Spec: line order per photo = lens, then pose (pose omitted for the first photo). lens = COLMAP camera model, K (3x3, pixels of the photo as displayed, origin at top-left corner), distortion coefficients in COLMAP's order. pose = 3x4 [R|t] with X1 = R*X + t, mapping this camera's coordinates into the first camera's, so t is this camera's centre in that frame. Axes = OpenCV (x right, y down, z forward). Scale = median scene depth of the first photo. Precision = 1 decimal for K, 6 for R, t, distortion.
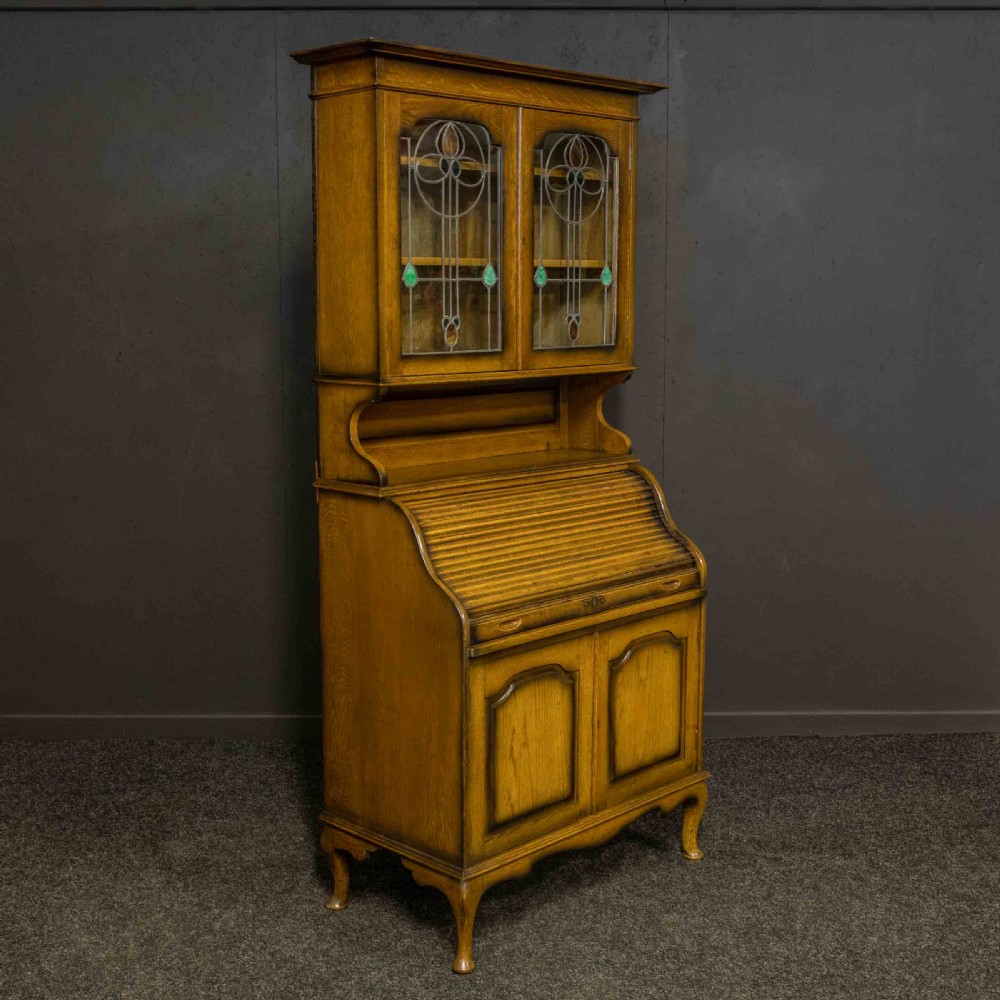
lens RADIAL K [[1405.7, 0, 498.5], [0, 1405.7, 464.2], [0, 0, 1]] dist [-0.036795, -0.016381]
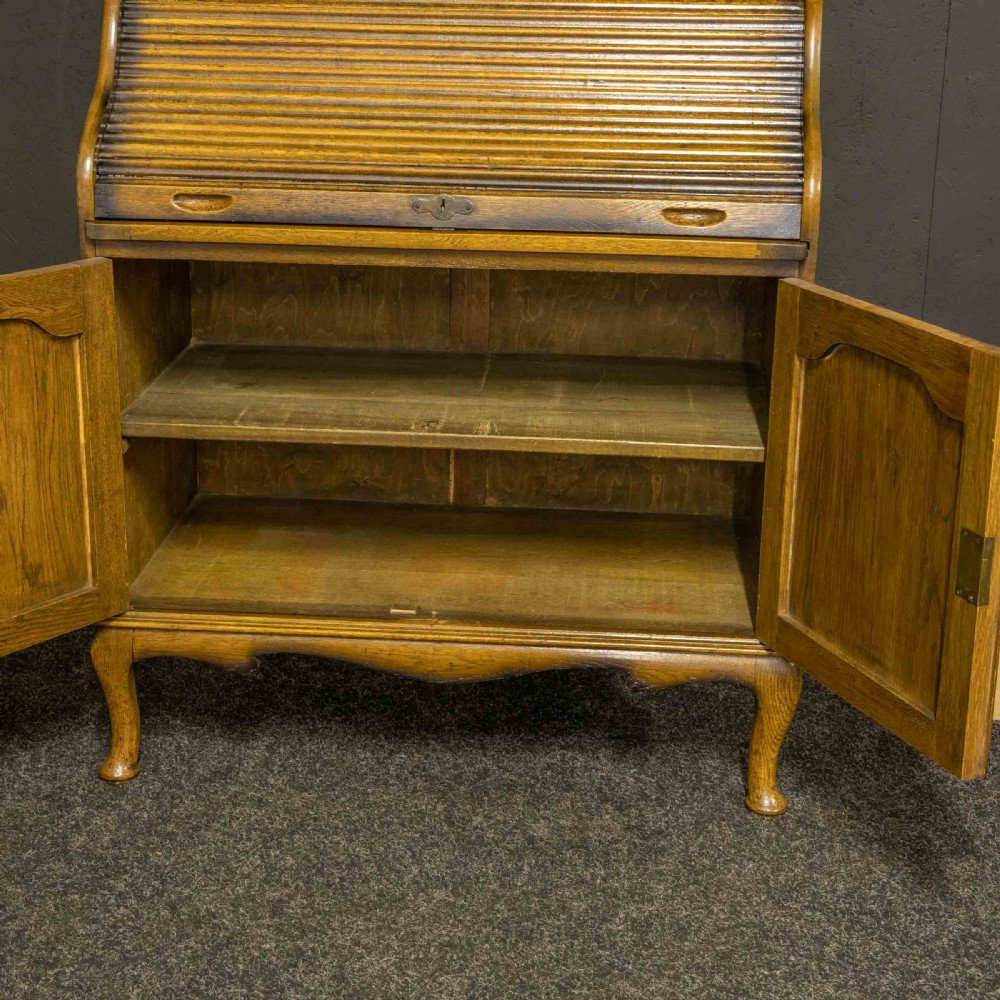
lens RADIAL K [[1901.6, 0, 475.9], [0, 1901.6, 362.9], [0, 0, 1]] dist [-0.023434, 0.181869]
pose [[0.647554, 0.215471, -0.730922, 0.569989], [-0.114871, 0.975831, 0.185900, 0.024578], [0.753312, -0.036419, 0.656654, 0.550630]]
